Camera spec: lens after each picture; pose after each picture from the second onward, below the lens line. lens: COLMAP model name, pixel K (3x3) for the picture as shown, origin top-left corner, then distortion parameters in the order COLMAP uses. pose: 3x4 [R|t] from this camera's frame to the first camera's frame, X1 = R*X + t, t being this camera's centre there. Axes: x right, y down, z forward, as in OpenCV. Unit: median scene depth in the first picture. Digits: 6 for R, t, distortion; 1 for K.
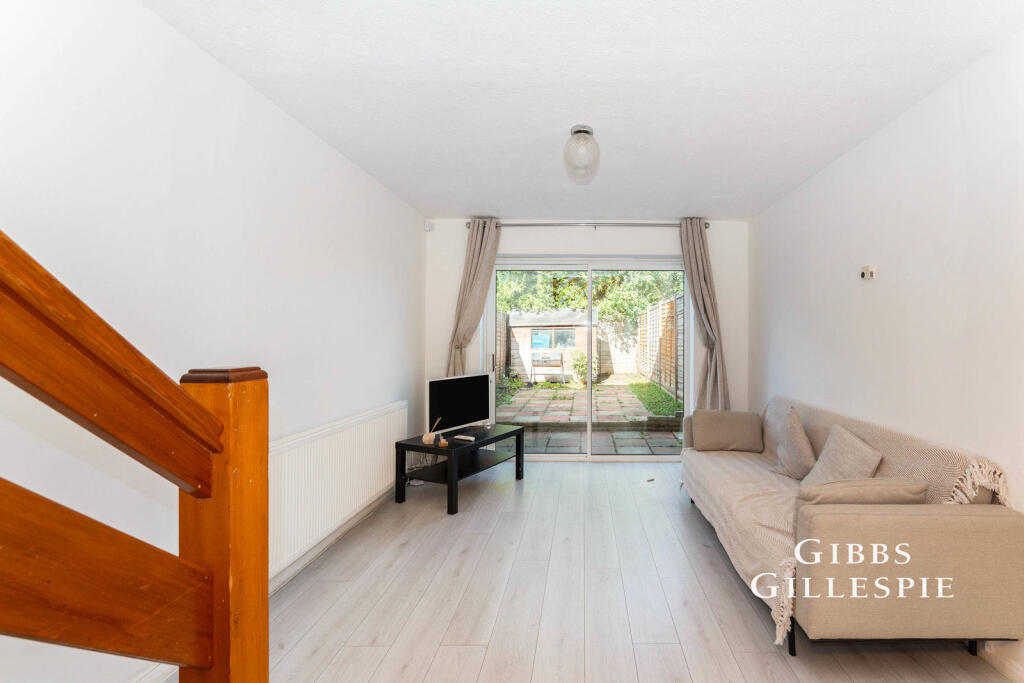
lens RADIAL K [[421.2, 0, 512.0], [0, 421.2, 341.5], [0, 0, 1]] dist [-0.000361, -0.000002]
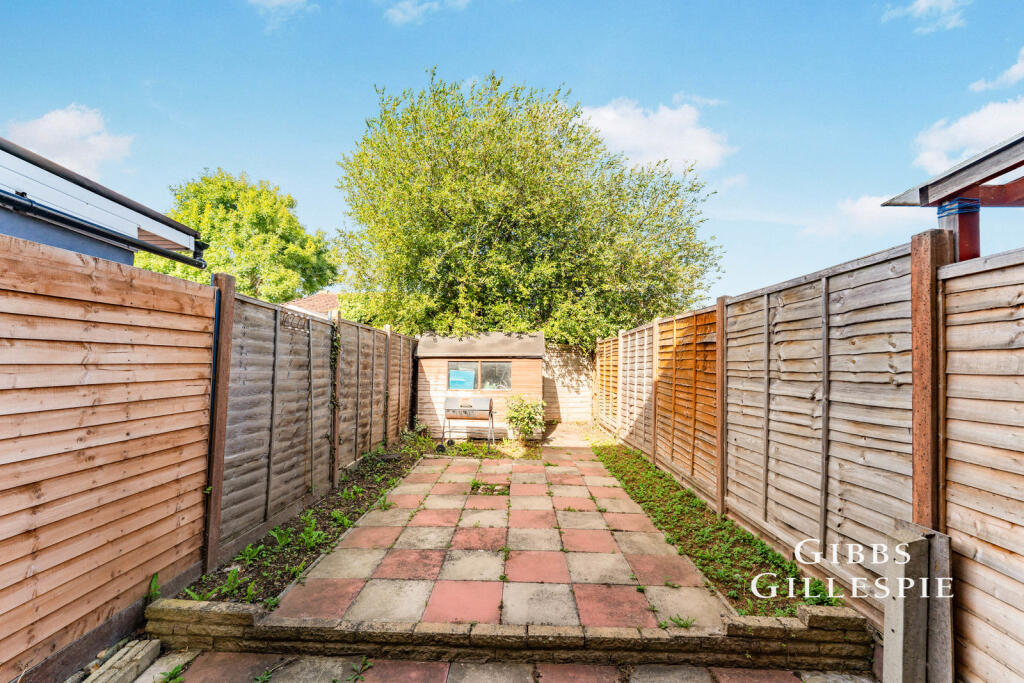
lens RADIAL K [[421.2, 0, 512.0], [0, 421.2, 341.5], [0, 0, 1]] dist [-0.000361, -0.000002]
pose [[0.987554, 0.016918, 0.156368, 0.041638], [-0.005718, 0.997403, -0.071799, -0.012770], [-0.157176, 0.070011, 0.985086, 0.306411]]
